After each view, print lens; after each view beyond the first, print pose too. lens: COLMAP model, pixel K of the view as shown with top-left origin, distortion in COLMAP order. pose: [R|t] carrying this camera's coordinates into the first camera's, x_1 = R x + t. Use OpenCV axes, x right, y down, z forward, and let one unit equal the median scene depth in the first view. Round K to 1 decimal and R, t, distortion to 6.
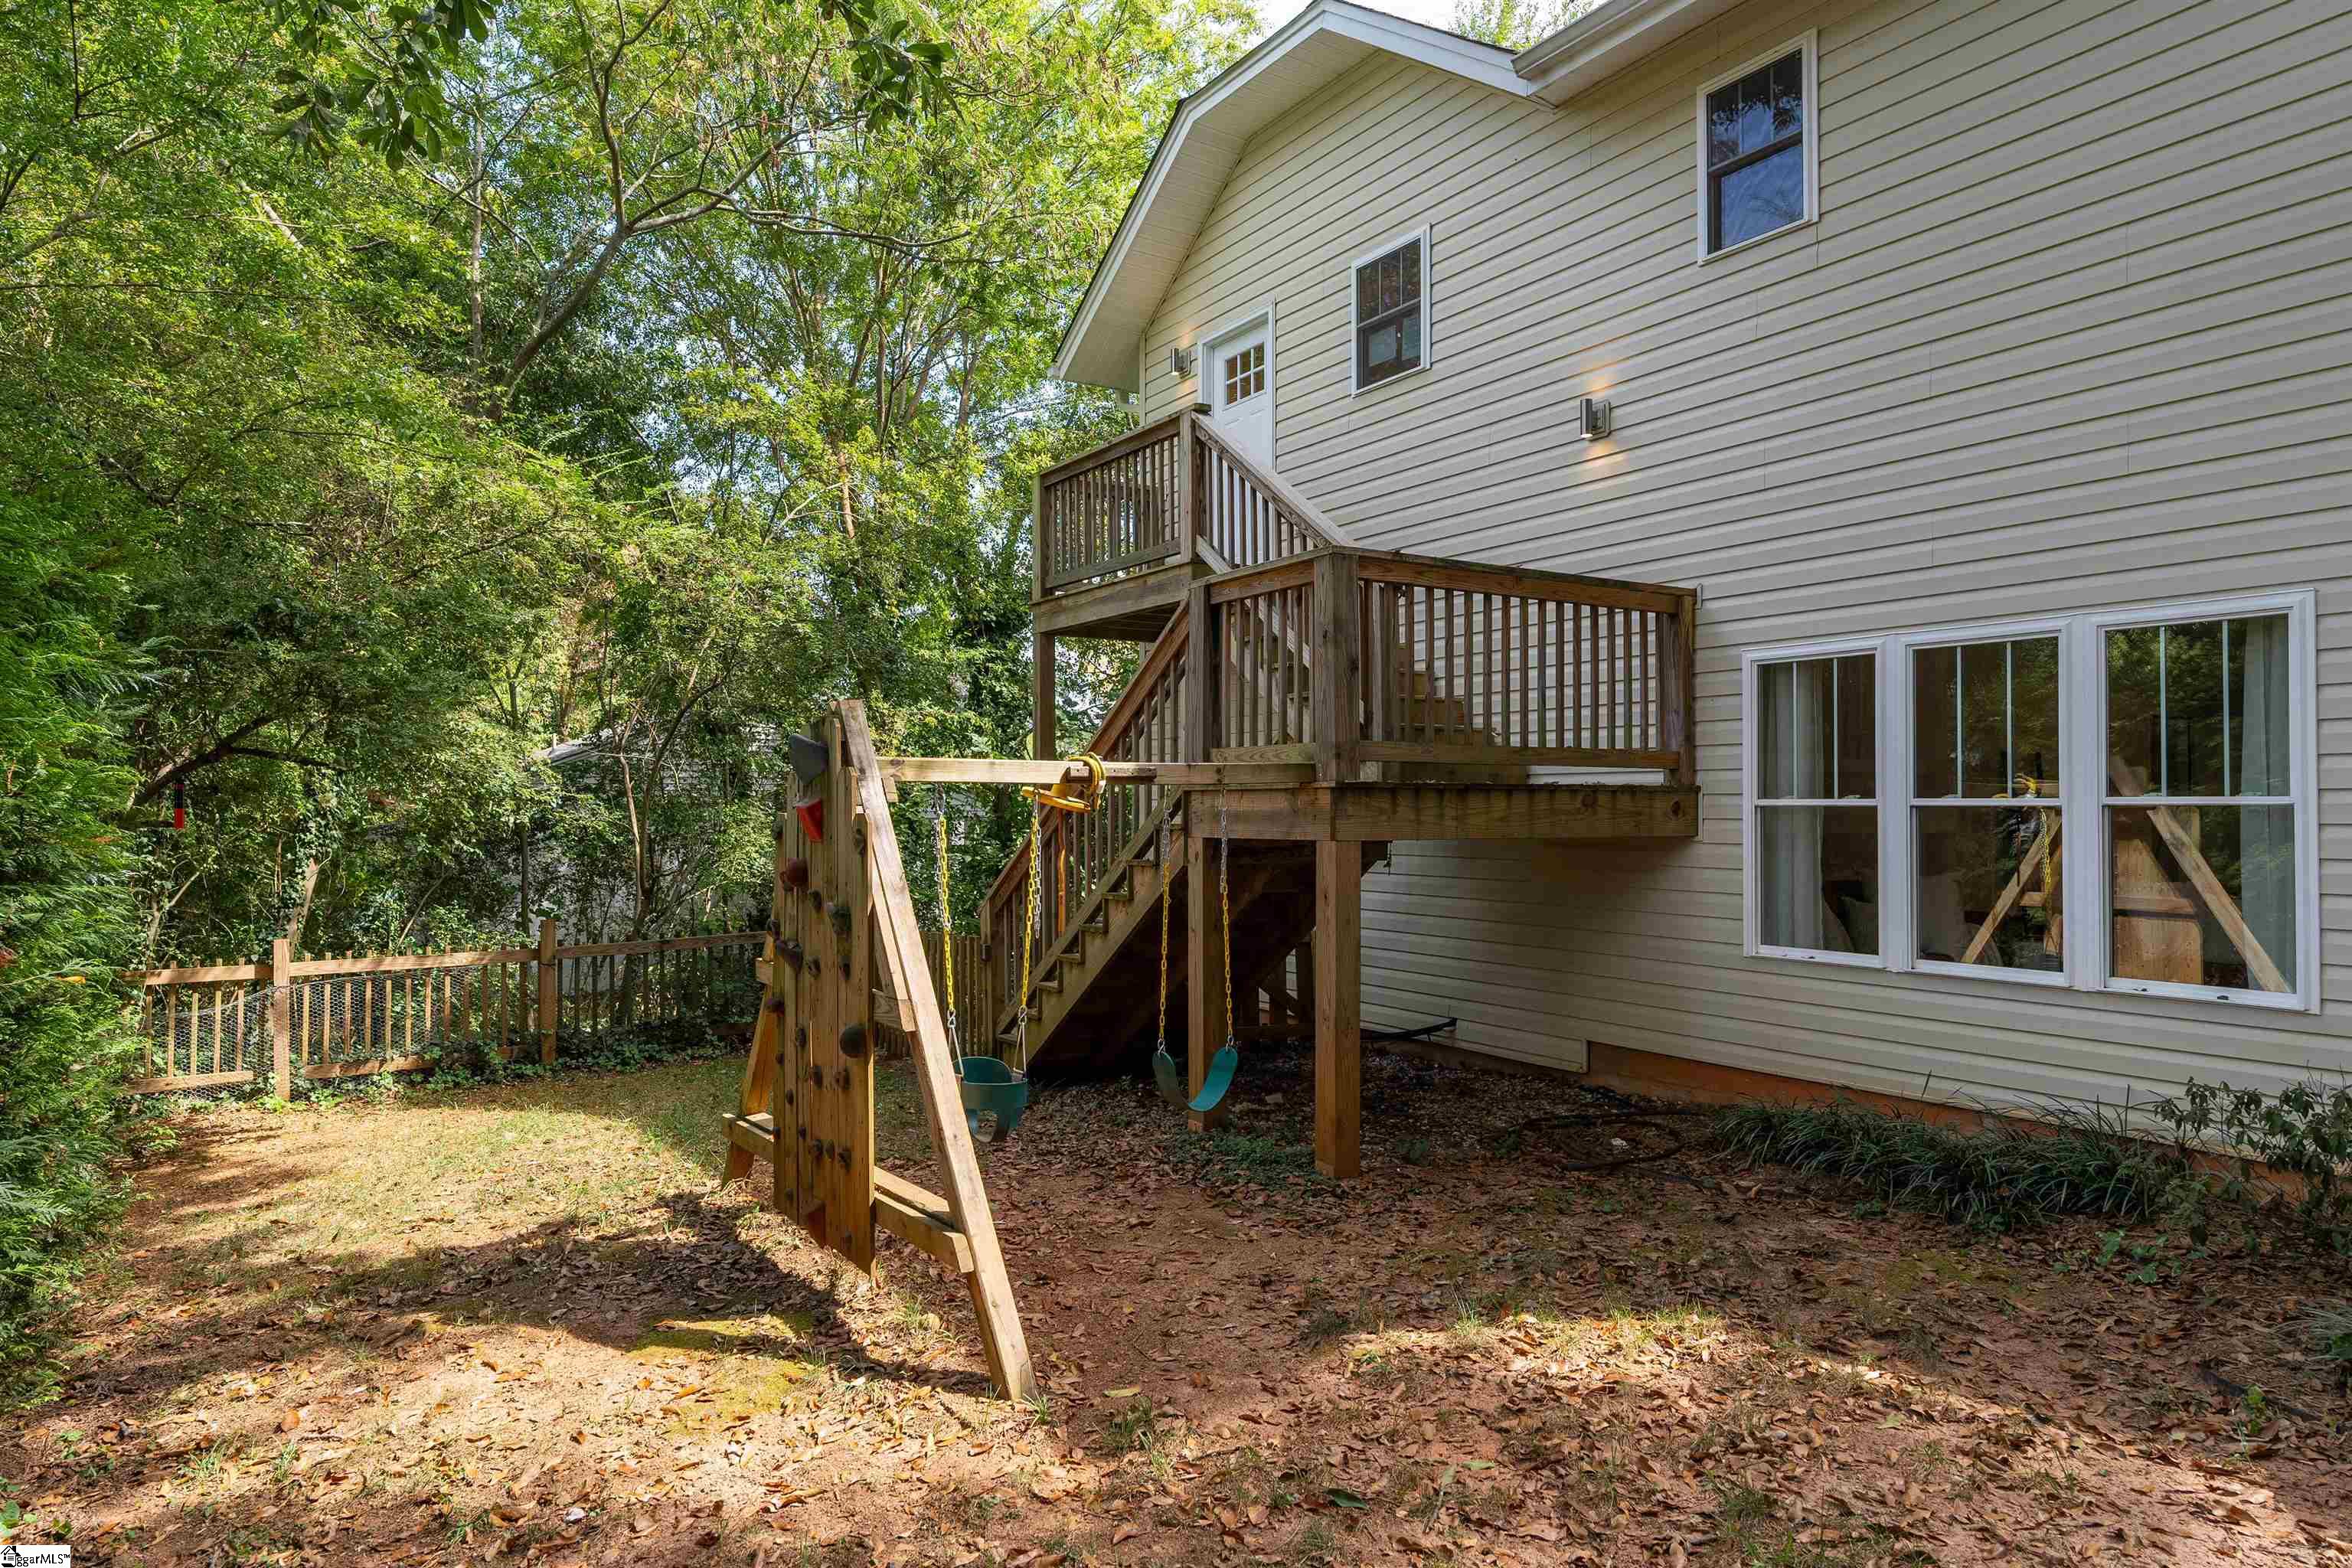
lens RADIAL K [[1436.0, 0, 1179.4], [0, 1436.0, 780.6], [0, 0, 1]] dist [-0.001900, 0.001761]
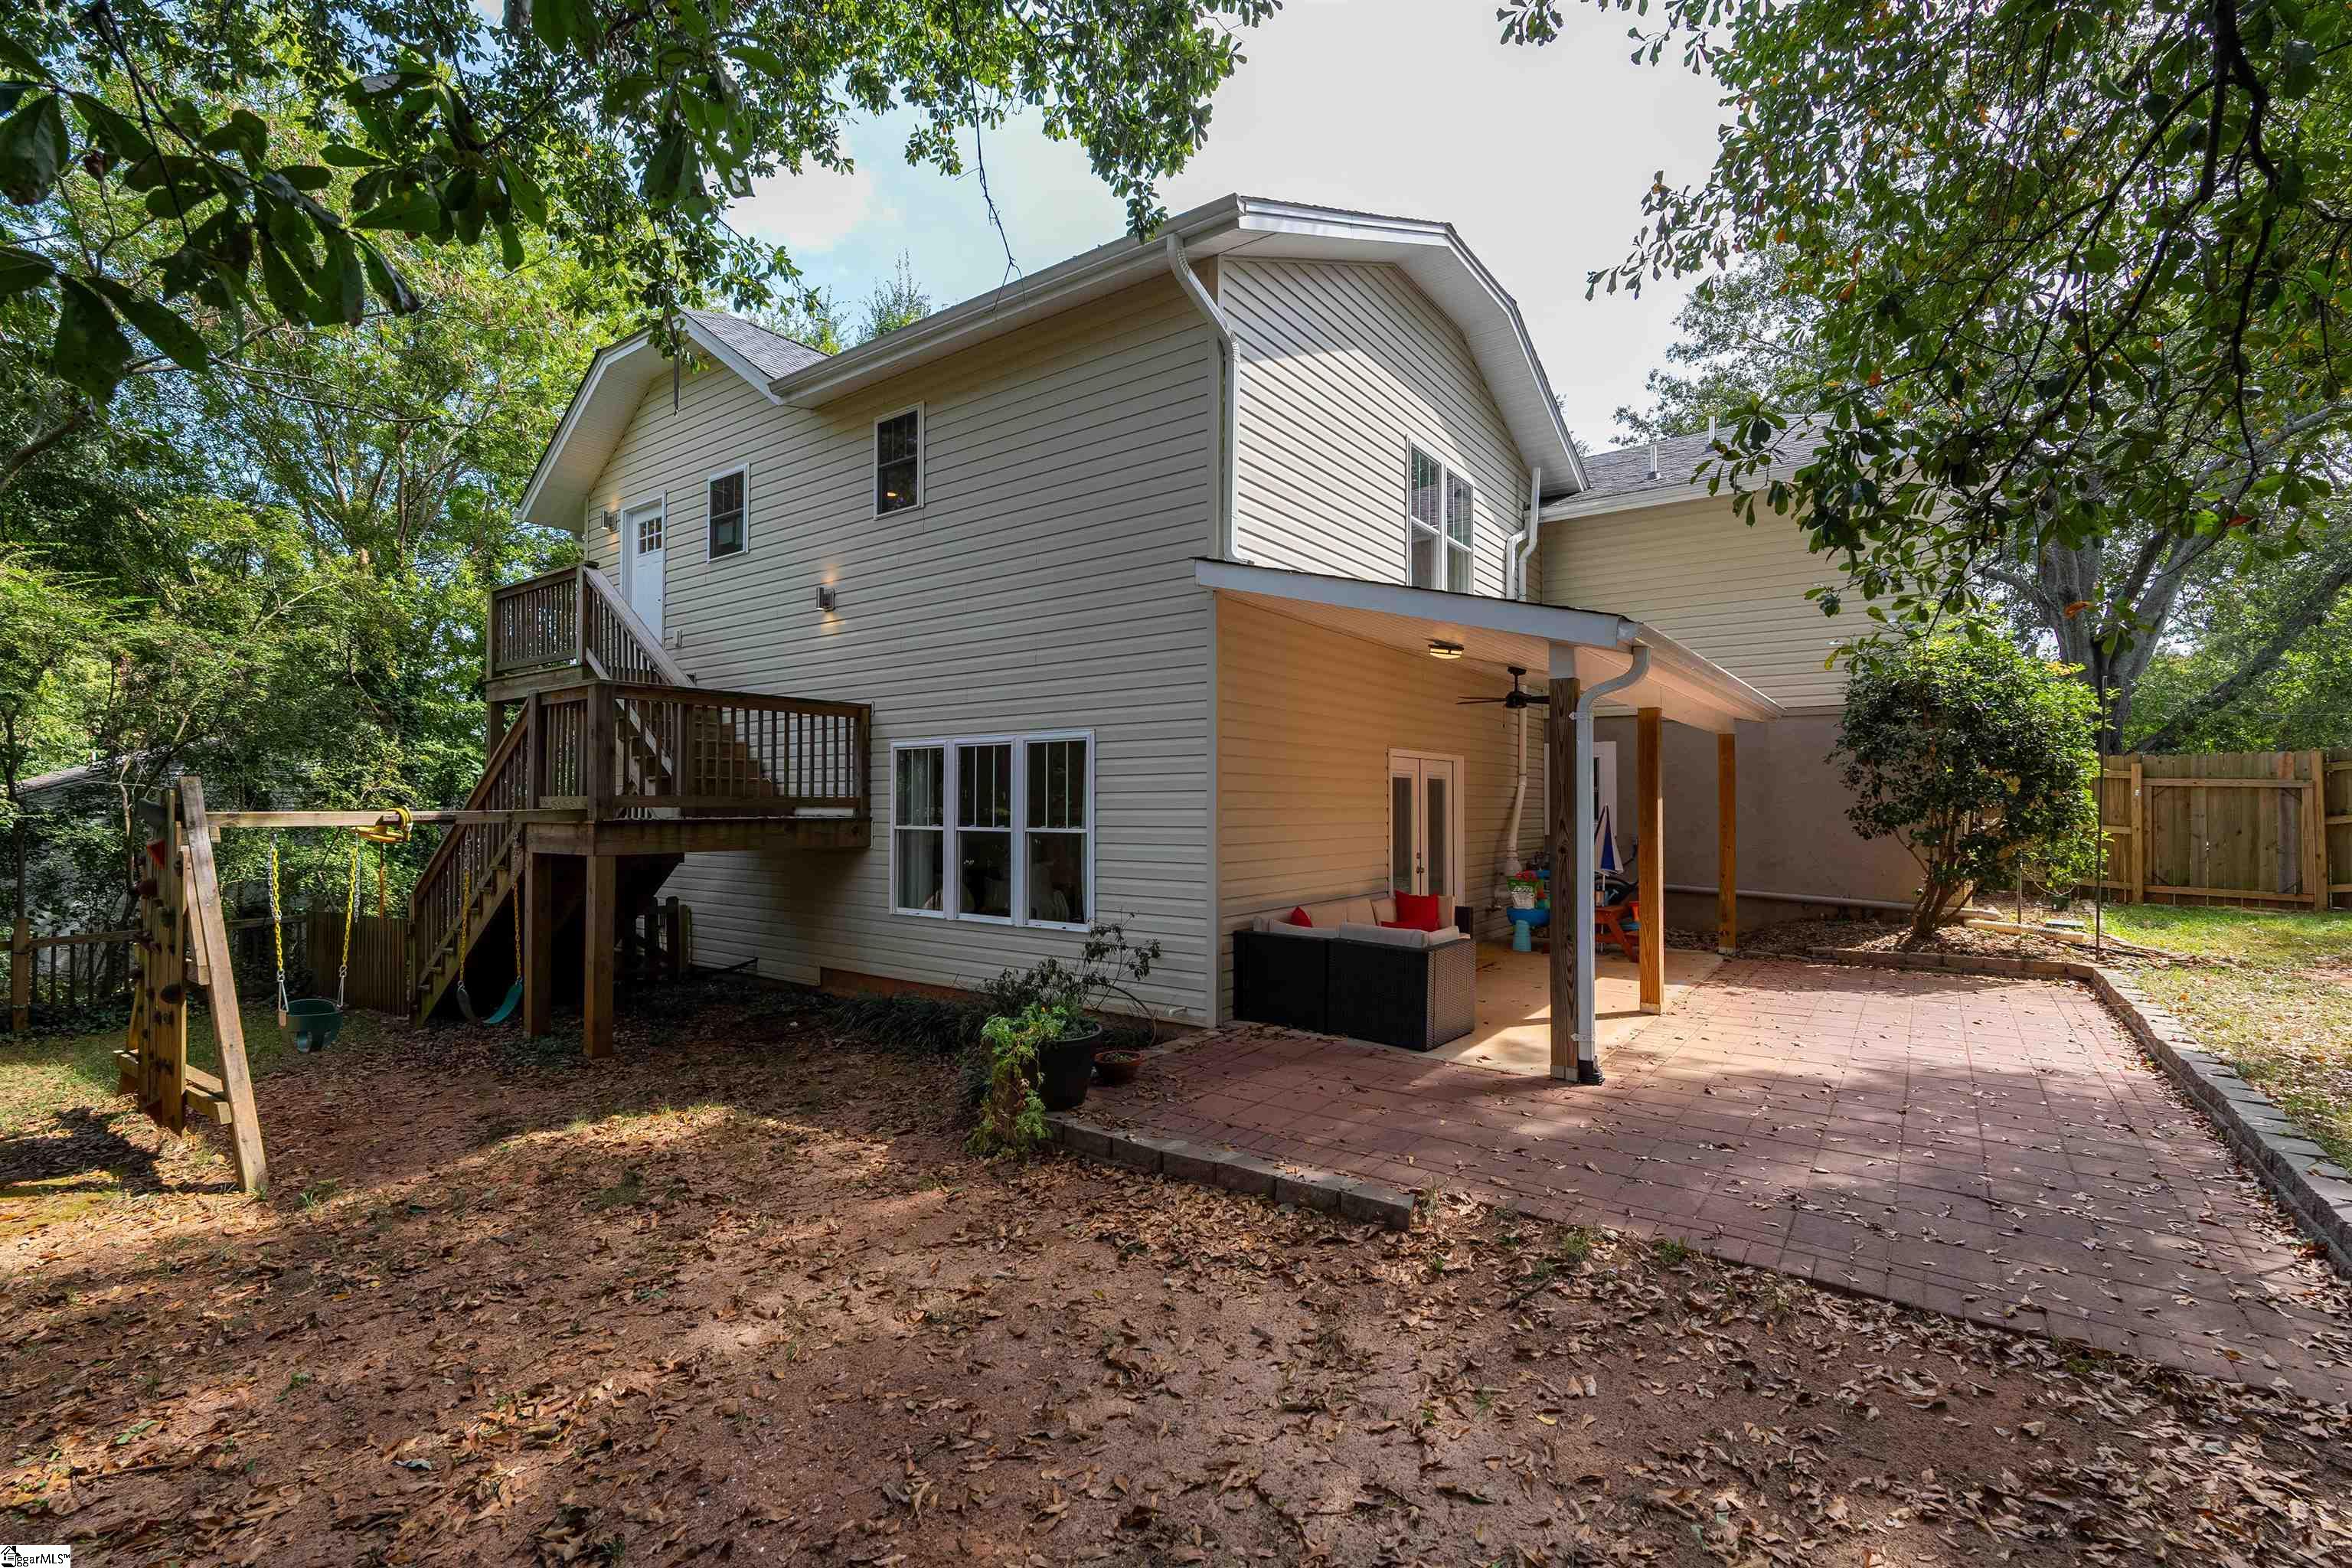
lens RADIAL K [[1030.2, 0, 1180.3], [0, 1030.2, 784.2], [0, 0, 1]] dist [-0.004339, -0.000268]
pose [[0.930316, 0.007290, 0.366687, 0.297509], [-0.006321, 0.999973, -0.003842, -0.040598], [-0.366705, 0.001256, 0.930337, -0.356252]]
